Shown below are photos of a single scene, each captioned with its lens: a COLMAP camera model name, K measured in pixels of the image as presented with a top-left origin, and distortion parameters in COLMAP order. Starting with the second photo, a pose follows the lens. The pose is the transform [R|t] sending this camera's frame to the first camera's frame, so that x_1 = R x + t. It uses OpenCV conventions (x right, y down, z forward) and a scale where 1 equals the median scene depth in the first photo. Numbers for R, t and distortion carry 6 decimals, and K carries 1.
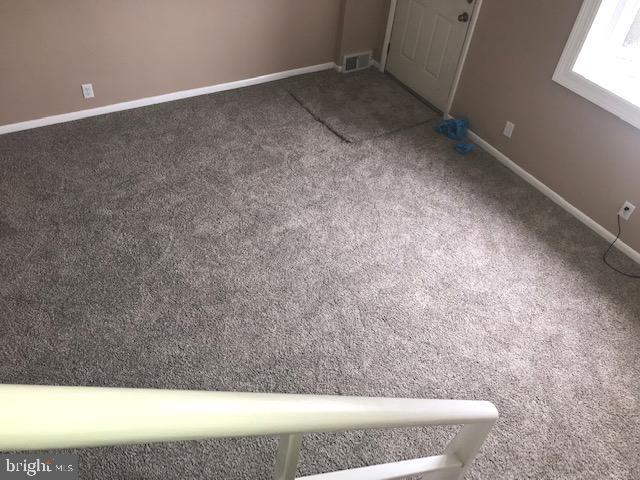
lens RADIAL K [[522.5, 0, 317.2], [0, 522.5, 233.8], [0, 0, 1]] dist [0.036372, -0.048313]
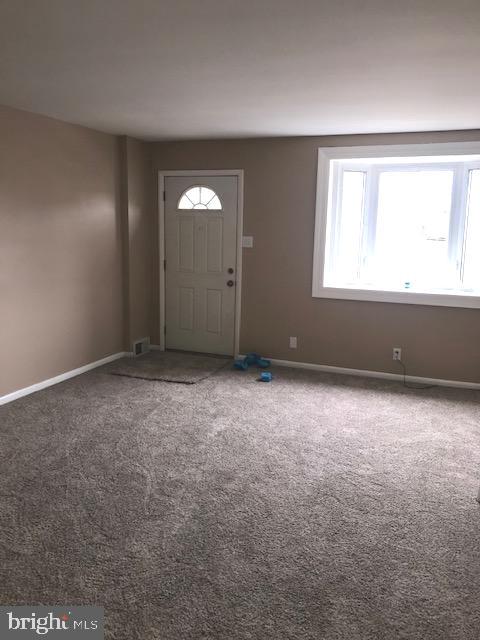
lens RADIAL K [[522.5, 0, 234.8], [0, 522.5, 321.8], [0, 0, 1]] dist [0.036372, -0.048313]
pose [[0.792201, -0.167278, 0.586887, -0.556765], [0.446731, 0.814136, -0.370963, 0.197566], [-0.415752, 0.556057, 0.719688, 0.045088]]
